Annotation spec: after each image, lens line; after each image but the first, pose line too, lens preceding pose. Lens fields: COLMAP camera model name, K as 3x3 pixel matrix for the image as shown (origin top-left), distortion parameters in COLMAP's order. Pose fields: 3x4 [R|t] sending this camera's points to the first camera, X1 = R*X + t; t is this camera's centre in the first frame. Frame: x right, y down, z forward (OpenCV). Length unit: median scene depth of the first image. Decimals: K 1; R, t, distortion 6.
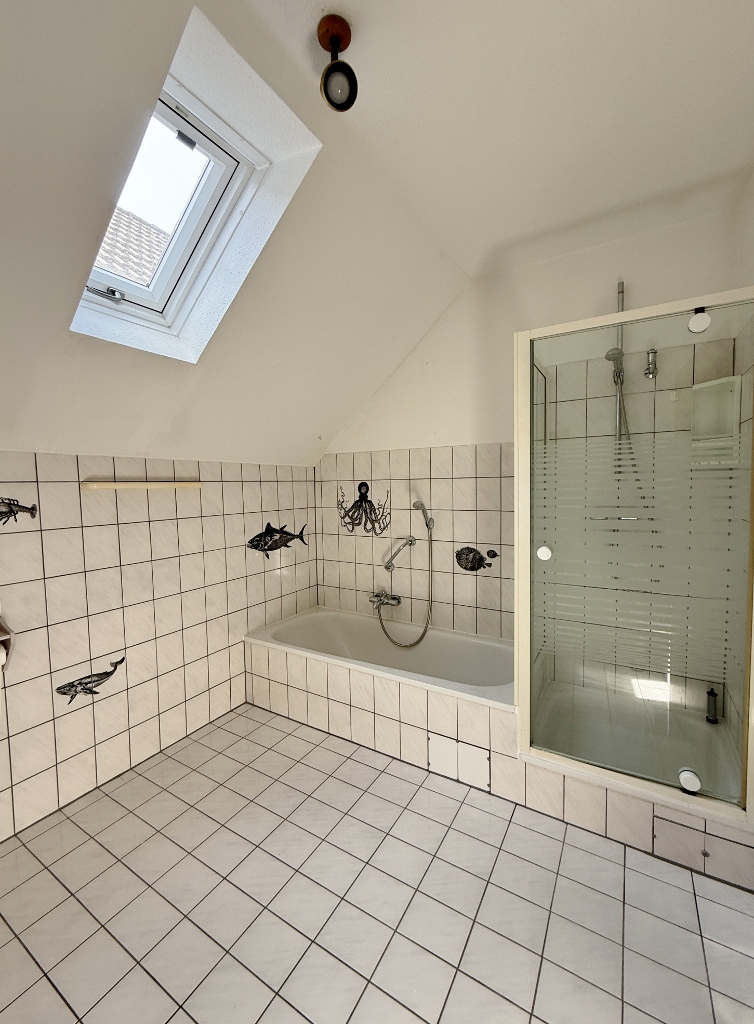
lens RADIAL K [[407.4, 0, 384.5], [0, 407.4, 509.7], [0, 0, 1]] dist [-0.000480, 0.000073]
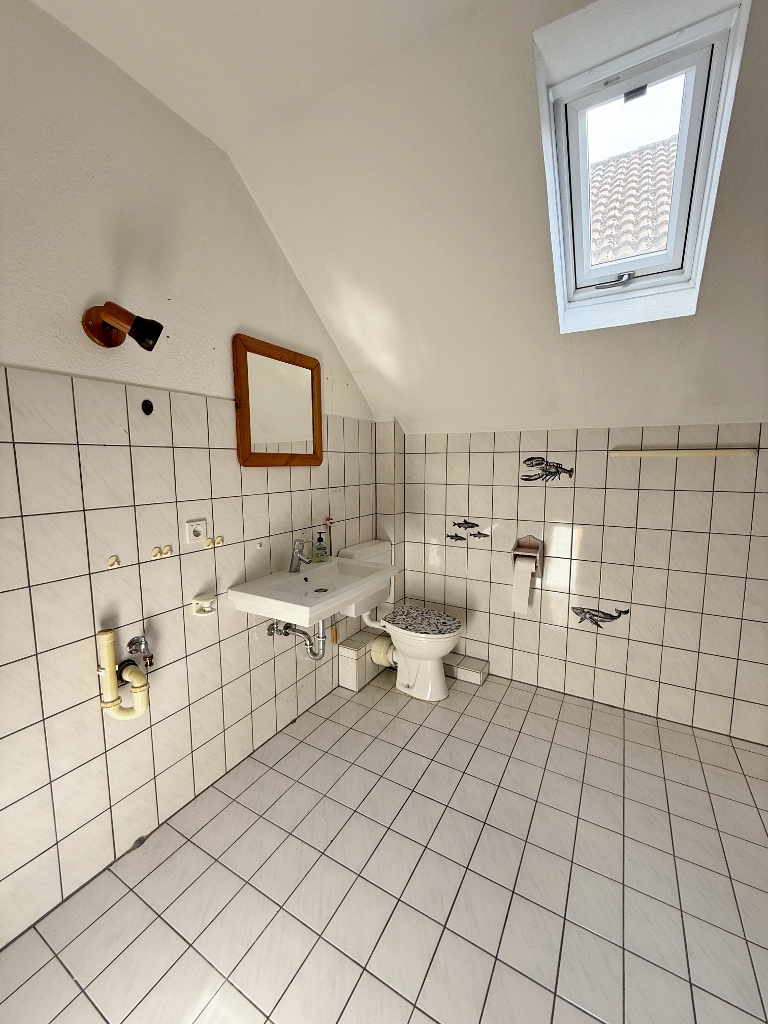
lens RADIAL K [[407.4, 0, 390.1], [0, 407.4, 509.9], [0, 0, 1]] dist [-0.000480, 0.000073]
pose [[0.029898, 0.138133, -0.989962, 0.434427], [-0.057752, 0.988989, 0.136253, -0.021937], [0.997883, 0.053098, 0.037547, 0.323705]]
